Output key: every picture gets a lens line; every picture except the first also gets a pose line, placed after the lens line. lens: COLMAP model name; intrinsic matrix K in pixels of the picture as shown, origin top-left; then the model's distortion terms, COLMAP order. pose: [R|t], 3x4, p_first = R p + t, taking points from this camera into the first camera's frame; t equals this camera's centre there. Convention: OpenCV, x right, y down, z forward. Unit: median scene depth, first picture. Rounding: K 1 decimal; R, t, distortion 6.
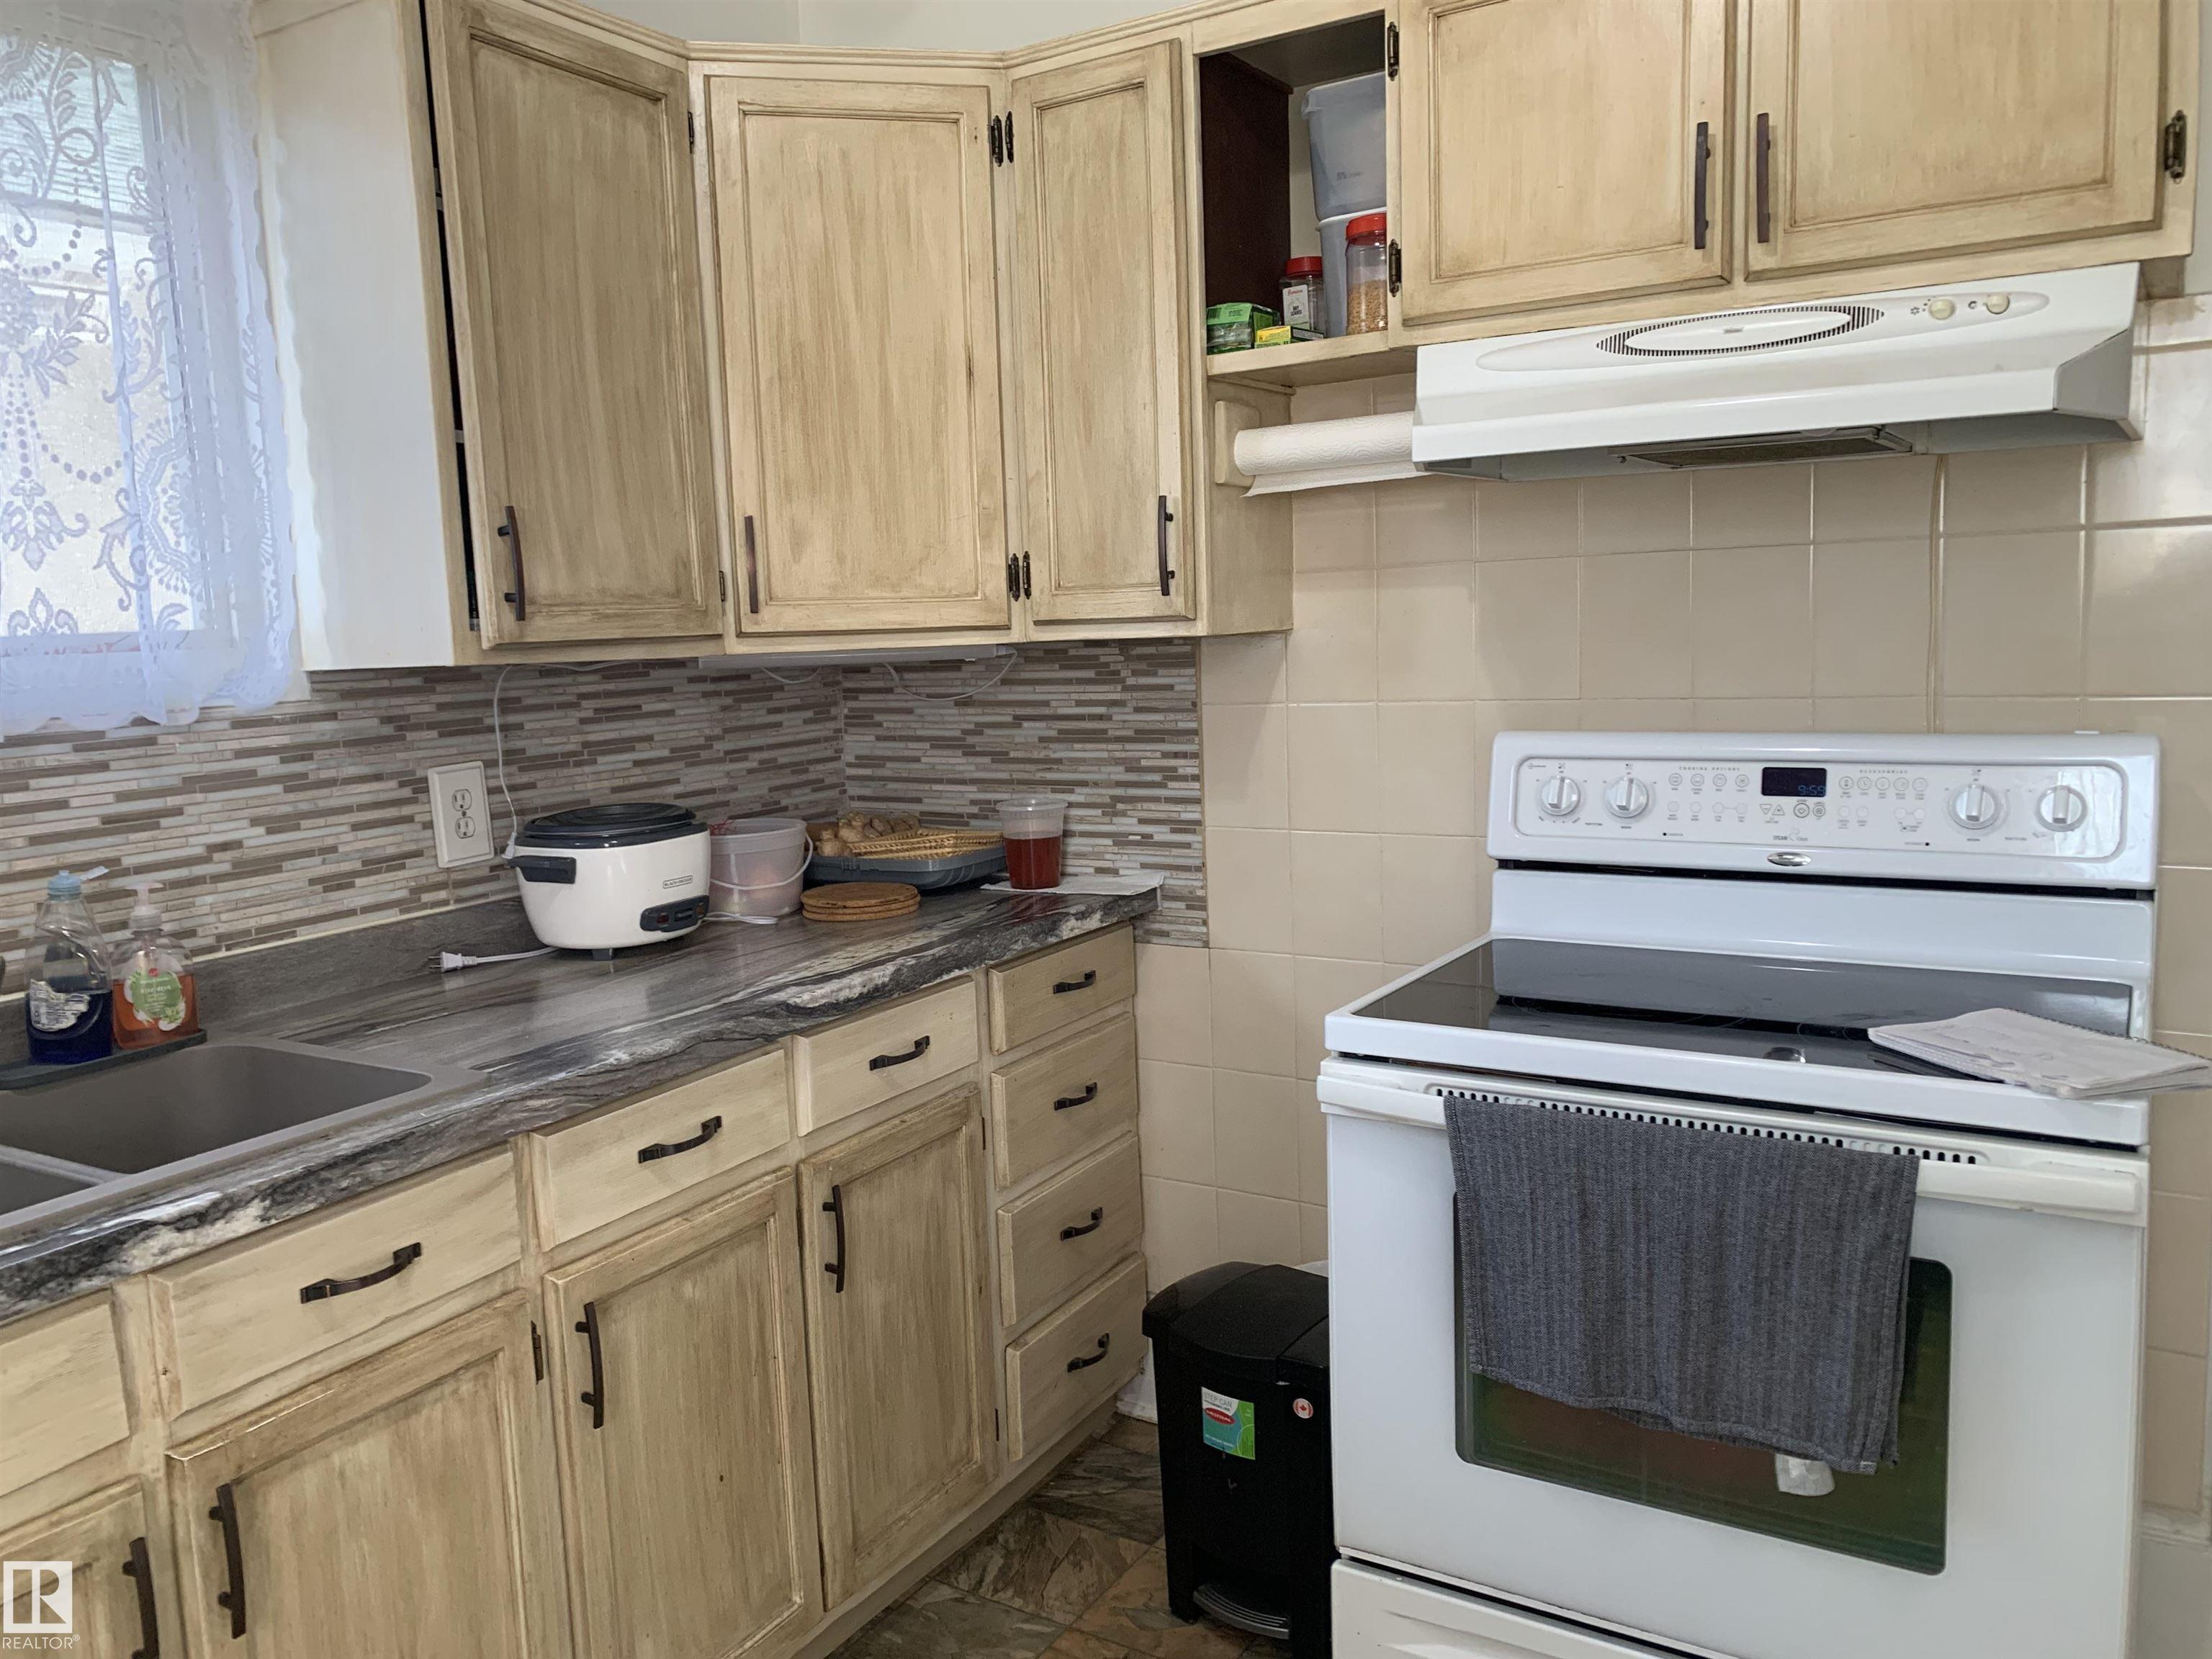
lens RADIAL K [[1645.9, 0, 1093.1], [0, 1645.9, 822.8], [0, 0, 1]] dist [-0.001608, -0.008032]
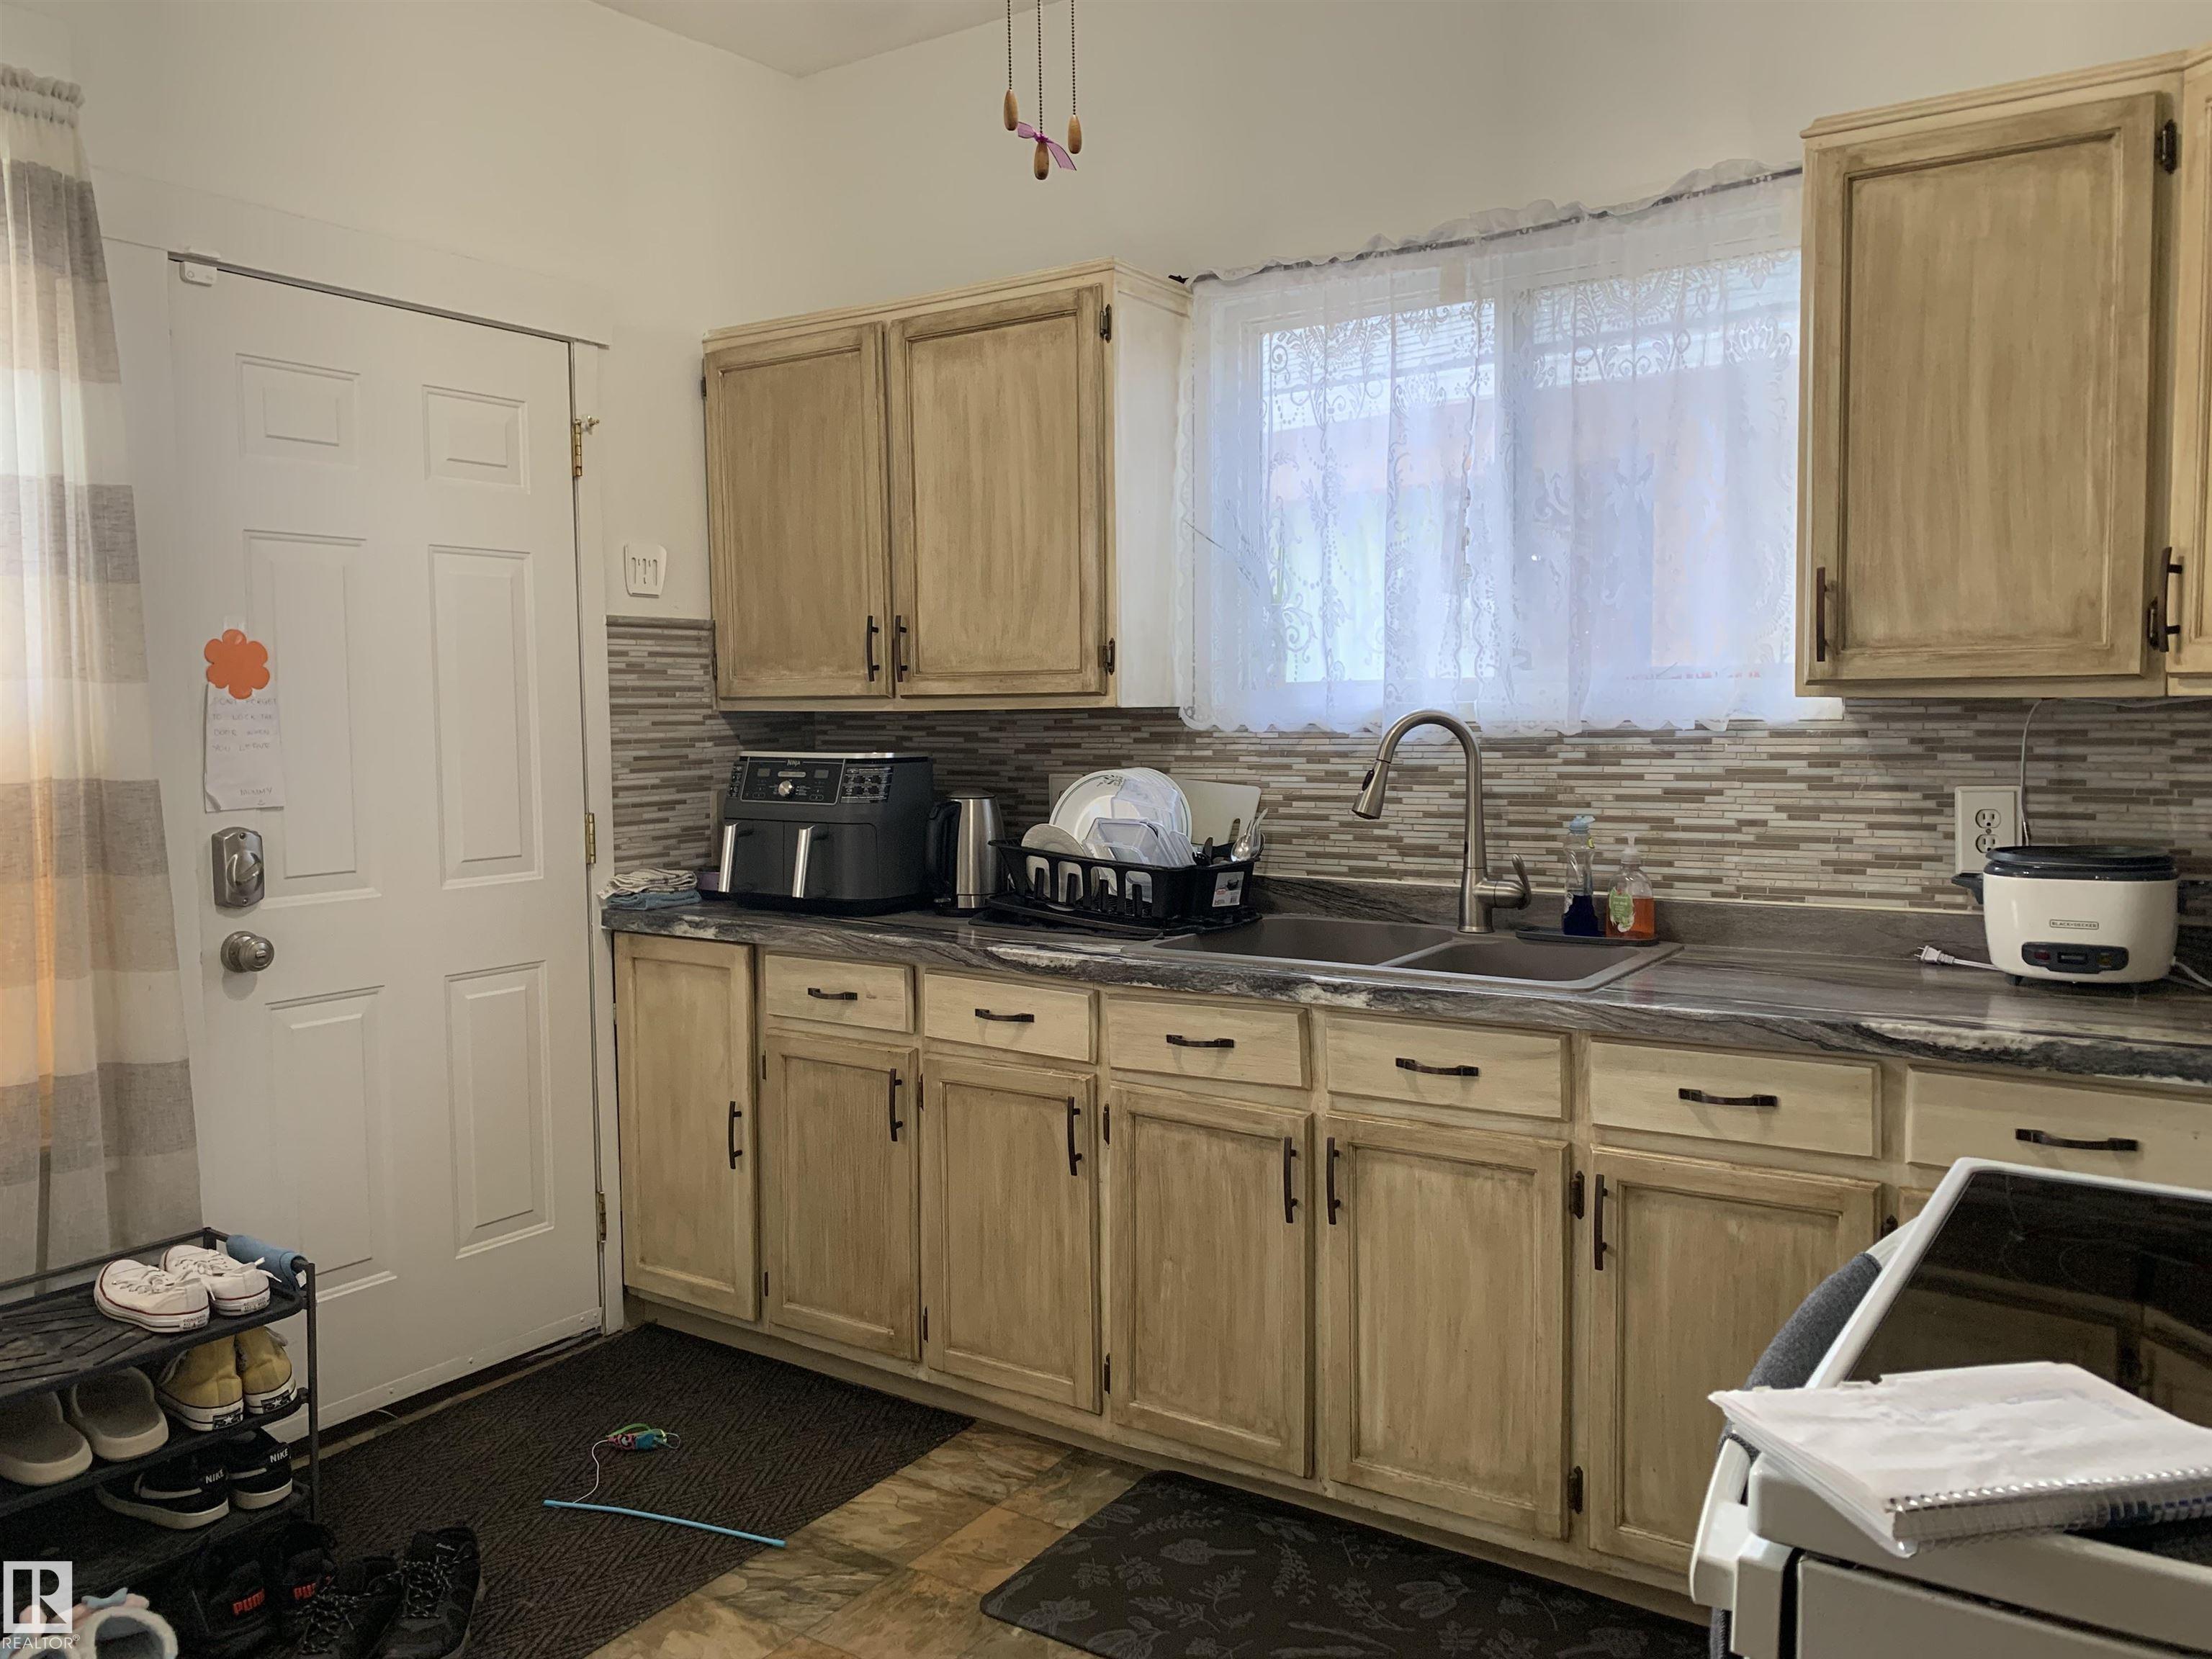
lens RADIAL K [[1645.9, 0, 1097.2], [0, 1645.9, 828.0], [0, 0, 1]] dist [-0.001608, -0.008032]
pose [[-0.037614, 0.118104, -0.992289, 0.803333], [-0.108025, 0.986692, 0.121533, -0.084220], [0.993436, 0.111763, -0.024355, 0.474163]]
